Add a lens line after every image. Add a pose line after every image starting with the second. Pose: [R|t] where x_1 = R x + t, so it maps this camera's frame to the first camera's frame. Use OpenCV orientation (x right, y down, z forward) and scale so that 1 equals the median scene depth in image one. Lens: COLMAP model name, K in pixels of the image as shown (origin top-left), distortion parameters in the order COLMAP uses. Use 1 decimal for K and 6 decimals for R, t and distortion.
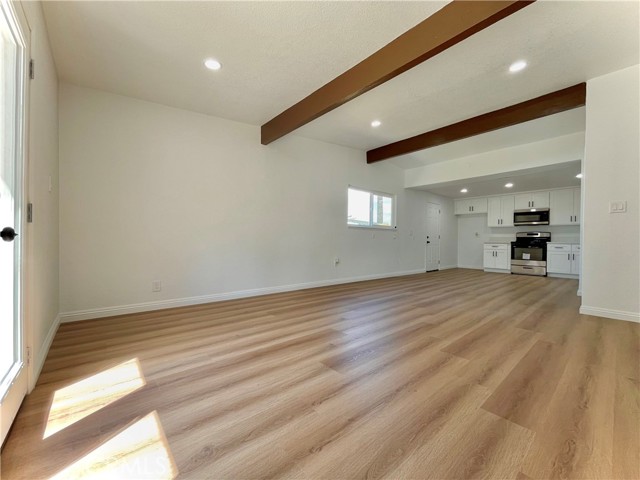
lens RADIAL K [[261.4, 0, 317.5], [0, 261.4, 242.2], [0, 0, 1]] dist [0.001025, 0.000553]
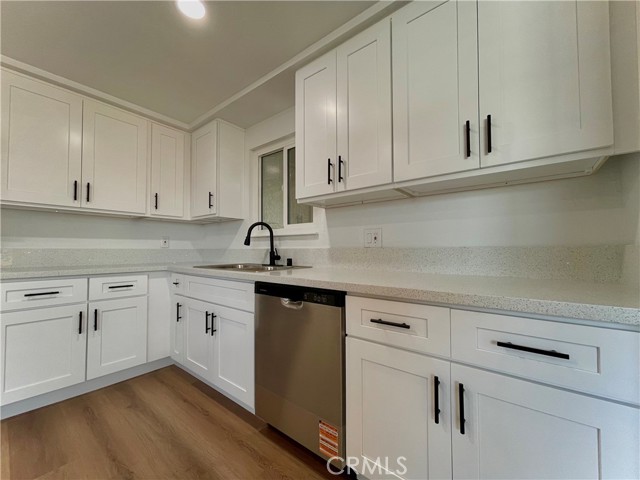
lens RADIAL K [[261.4, 0, 317.6], [0, 261.4, 245.1], [0, 0, 1]] dist [0.001025, 0.000553]
pose [[-0.167893, 0.005071, 0.985792, 0.620570], [0.003202, 0.999984, -0.004599, -0.023117], [-0.985800, 0.002384, -0.167907, 0.769516]]
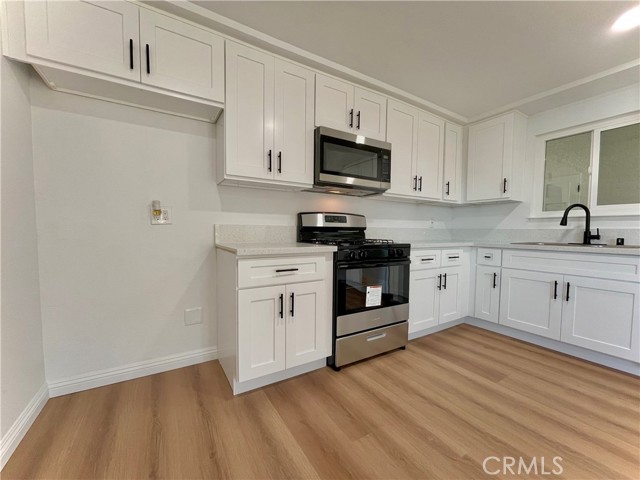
lens RADIAL K [[261.4, 0, 317.6], [0, 261.4, 244.2], [0, 0, 1]] dist [0.001025, 0.000553]
pose [[0.180144, -0.060719, 0.981764, 0.541821], [-0.002450, 0.998062, 0.062176, -0.020624], [-0.983637, -0.013606, 0.179646, 1.064936]]
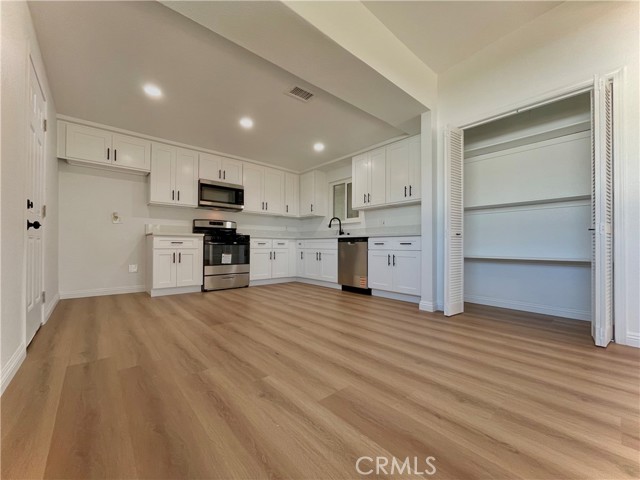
lens RADIAL K [[261.4, 0, 316.9], [0, 261.4, 243.9], [0, 0, 1]] dist [0.001025, 0.000553]
pose [[0.013051, -0.005190, 0.999901, 0.212010], [-0.001280, 0.999986, 0.005207, 0.017505], [-0.999914, -0.001348, 0.013044, 0.827761]]
